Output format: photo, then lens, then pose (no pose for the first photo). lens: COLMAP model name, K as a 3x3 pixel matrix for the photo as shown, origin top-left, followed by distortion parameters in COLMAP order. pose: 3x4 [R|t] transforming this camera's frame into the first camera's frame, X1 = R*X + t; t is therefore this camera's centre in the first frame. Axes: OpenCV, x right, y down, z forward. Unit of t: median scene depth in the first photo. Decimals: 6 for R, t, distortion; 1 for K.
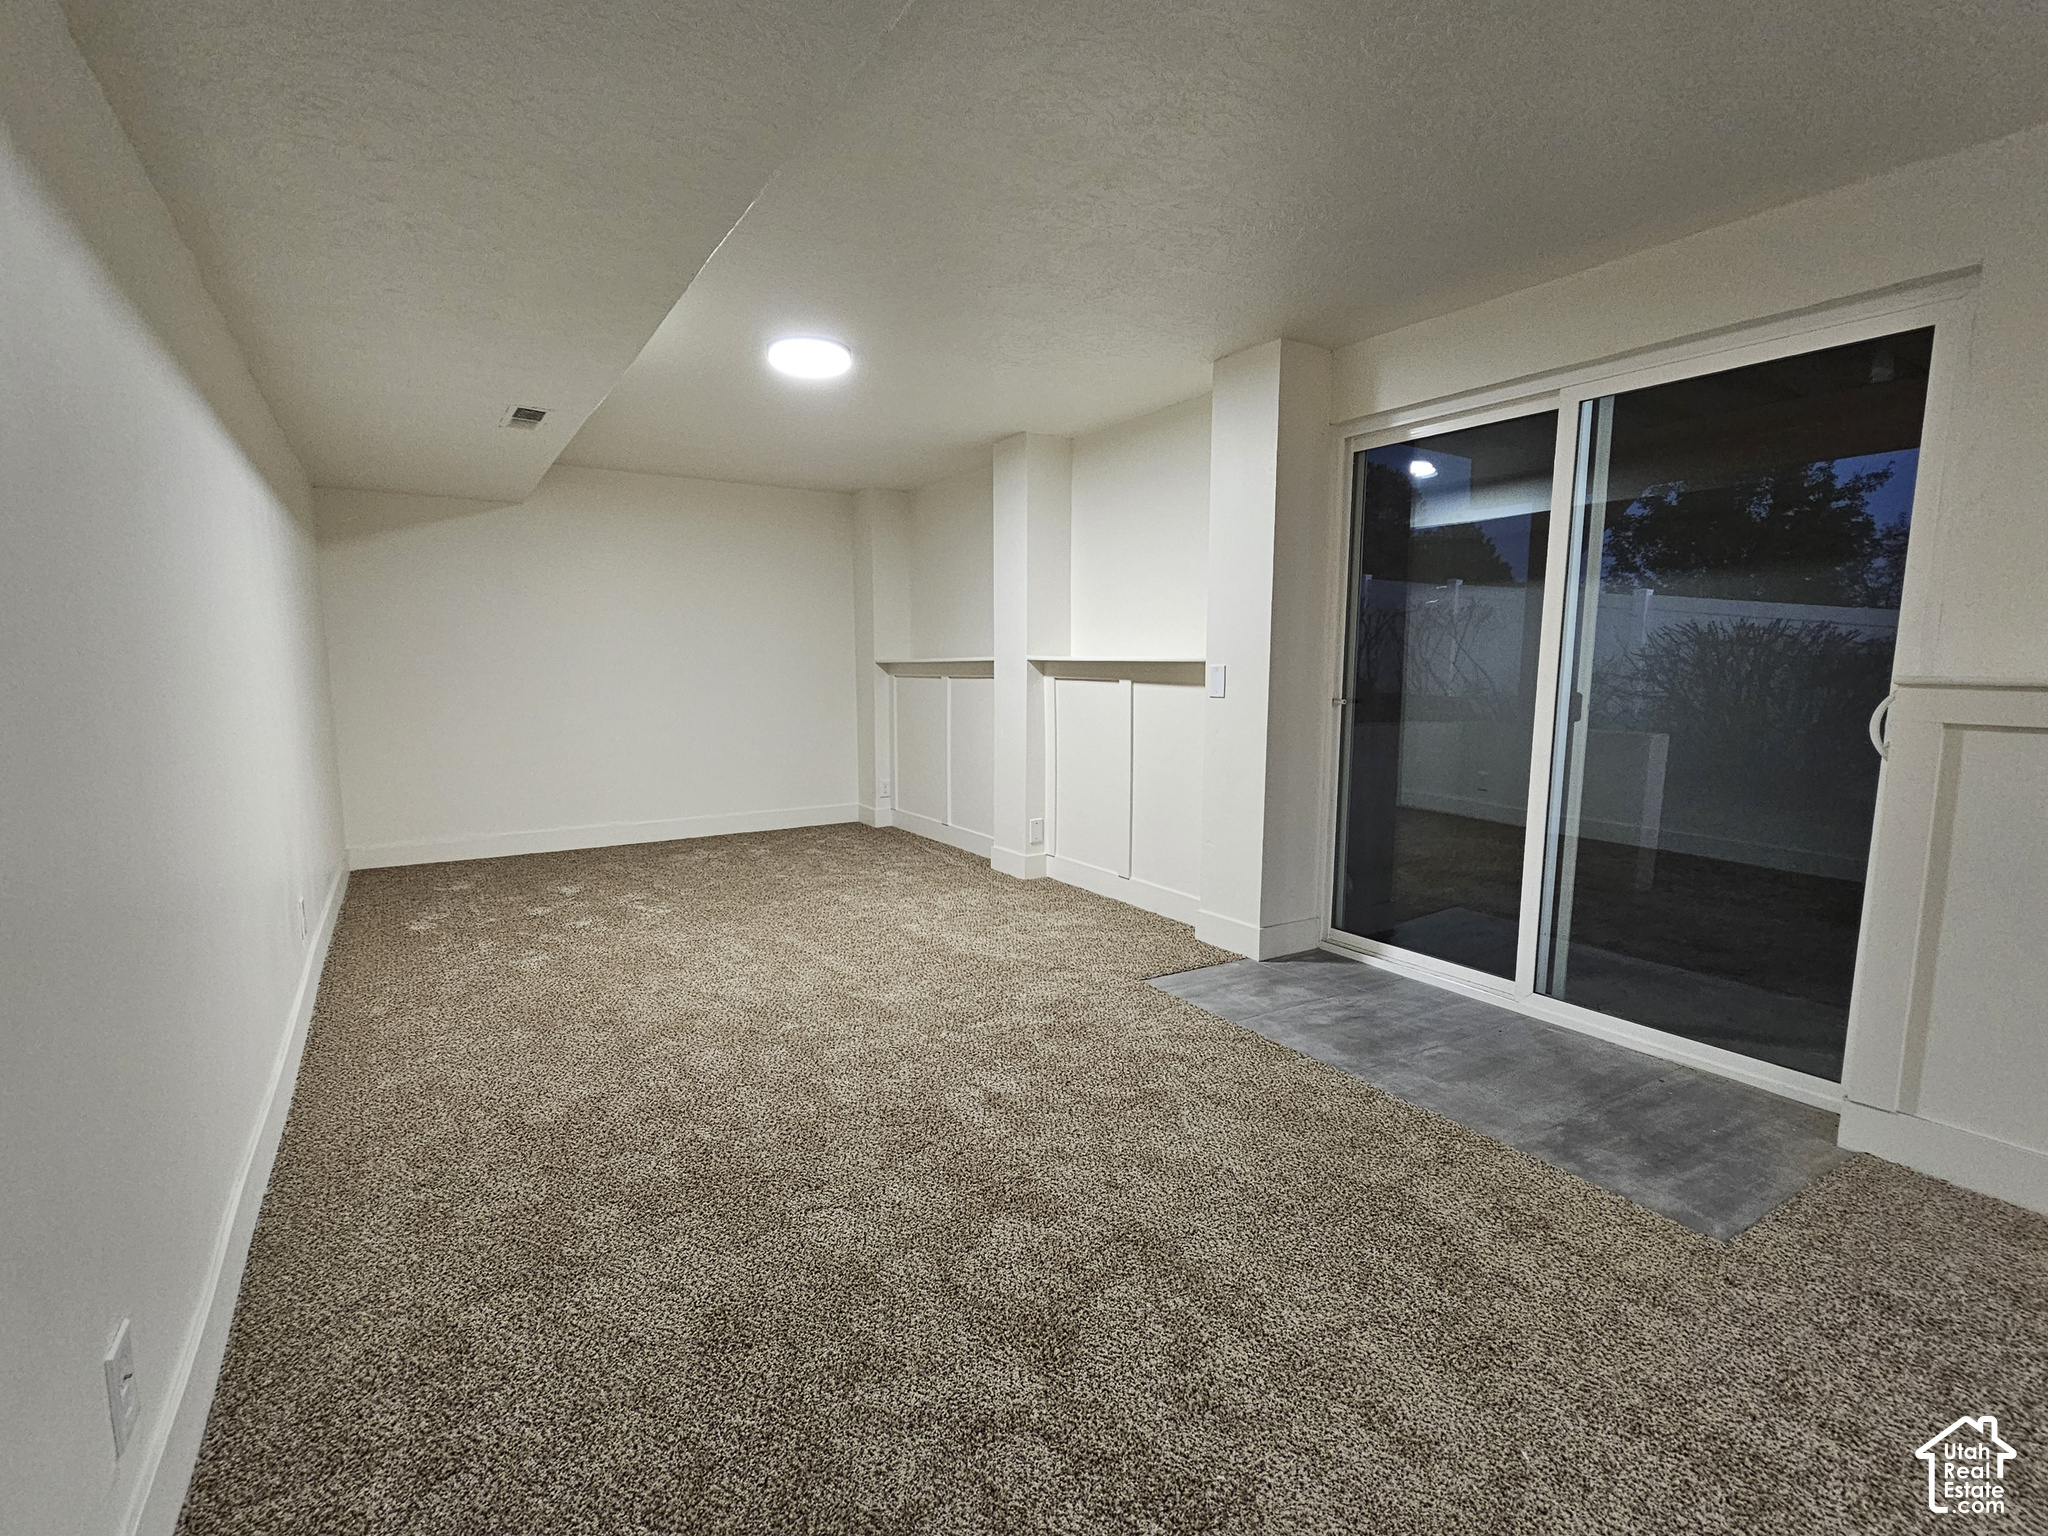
lens RADIAL K [[815.5, 0, 1025.6], [0, 815.5, 766.5], [0, 0, 1]] dist [-0.000686, -0.000698]
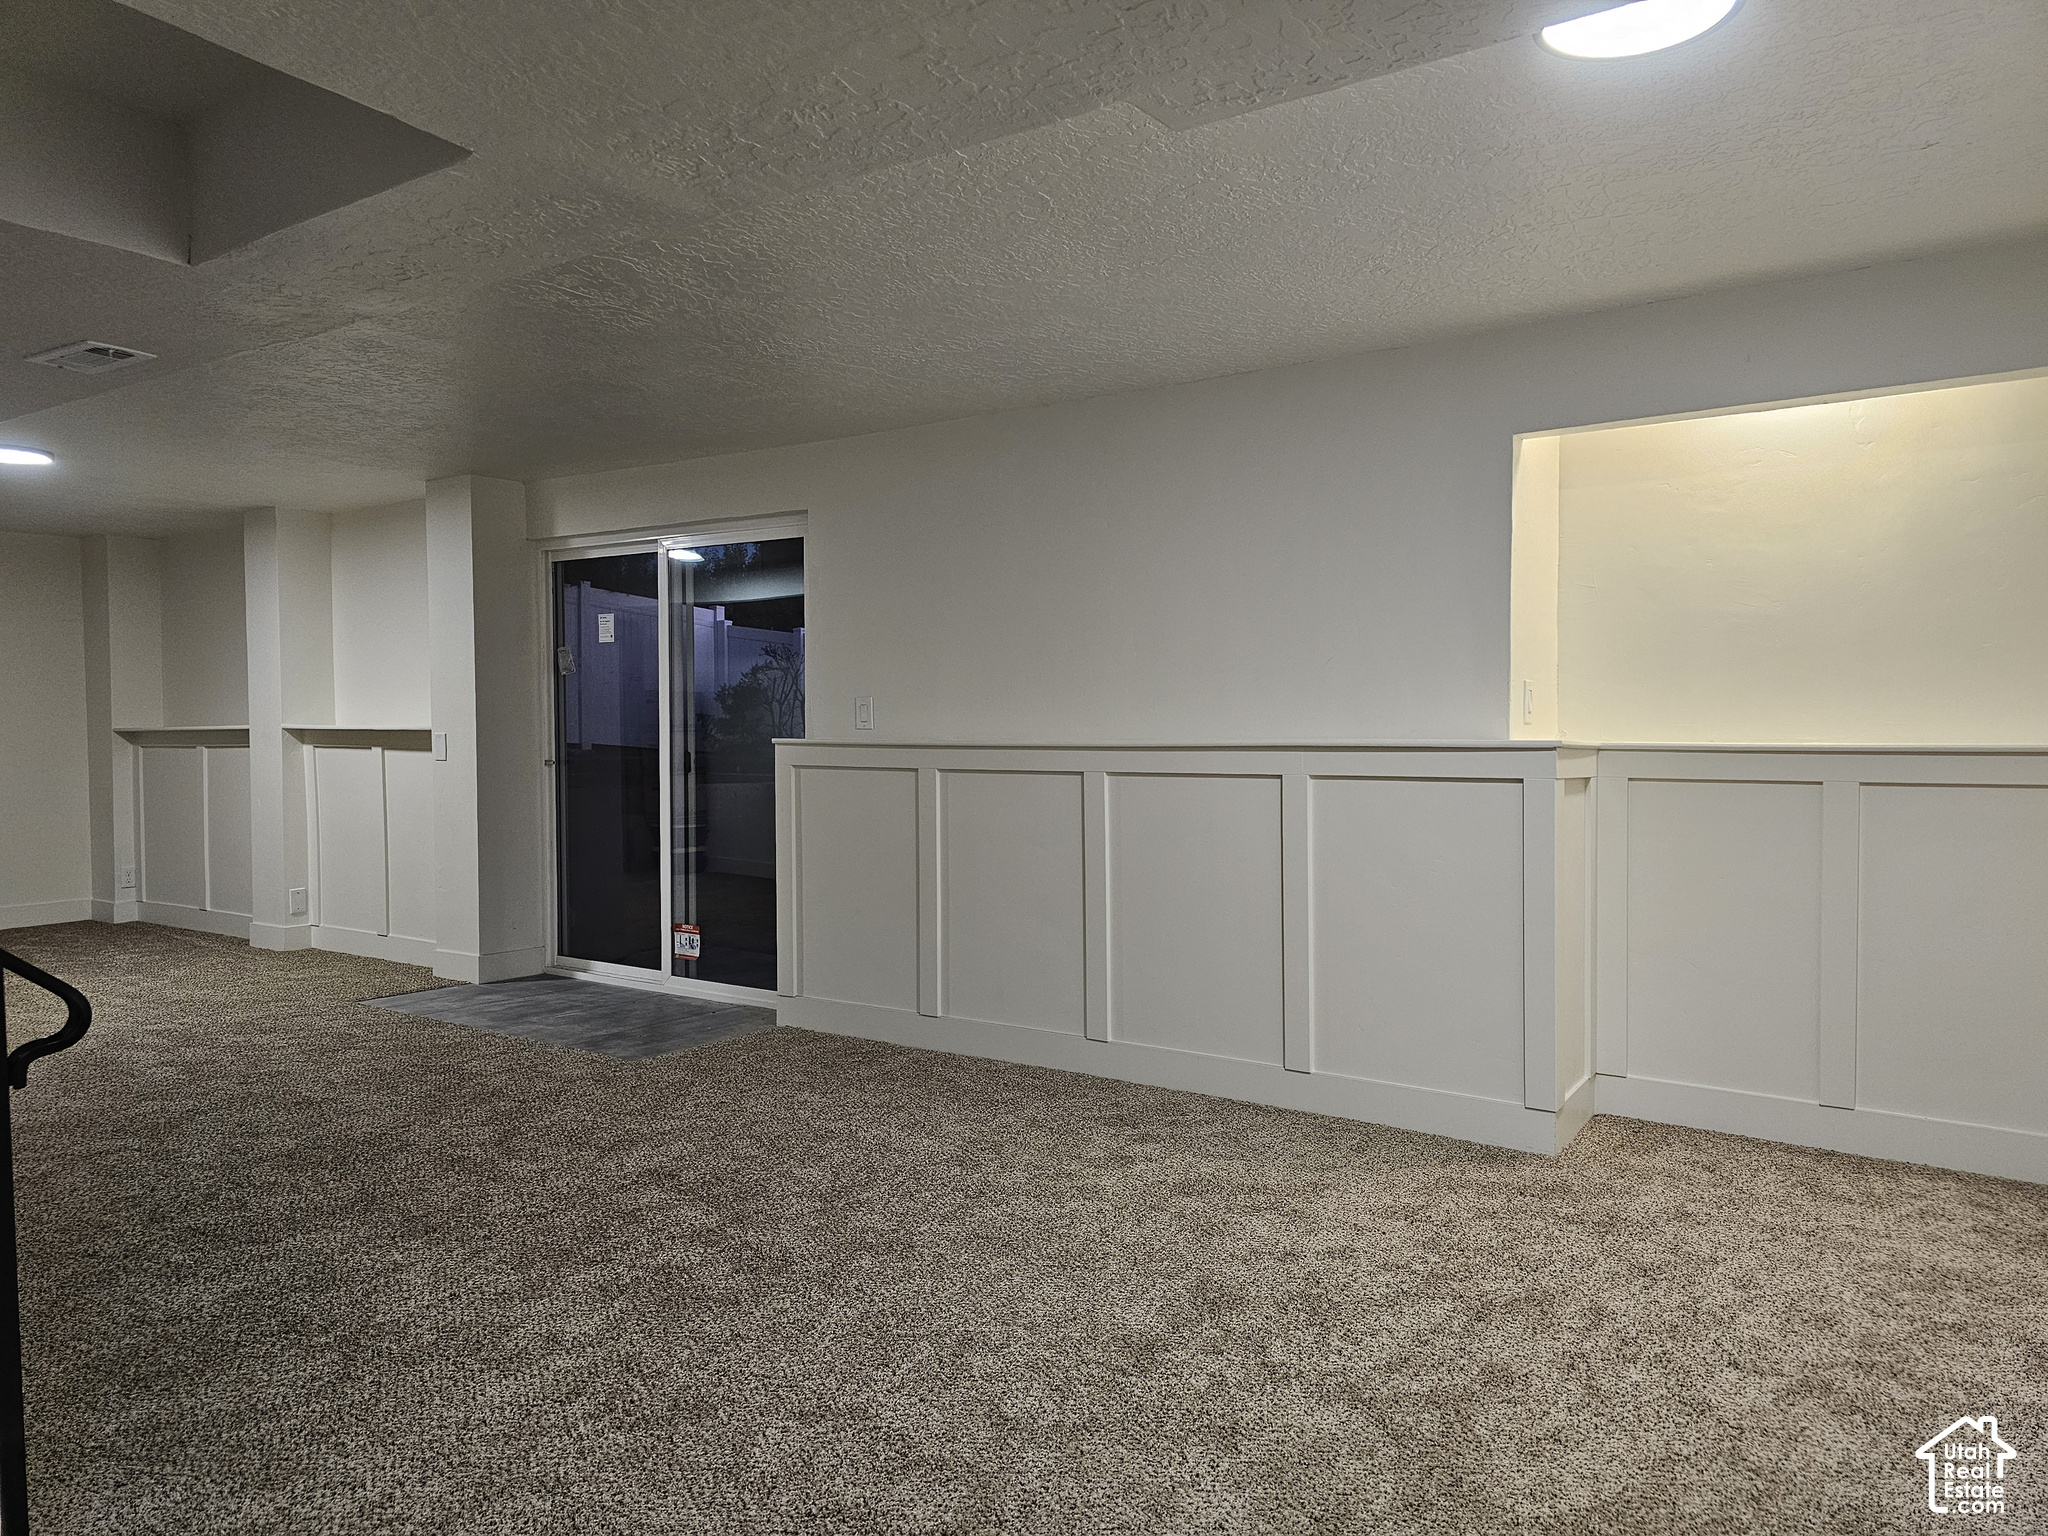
lens RADIAL K [[1254.2, 0, 1025.3], [0, 1254.2, 759.8], [0, 0, 1]] dist [0.022055, -0.002166]
pose [[0.926763, -0.019608, 0.375134, 0.267940], [0.053830, 0.995262, -0.080963, 0.083417], [-0.371769, 0.095227, 0.923428, -0.778874]]
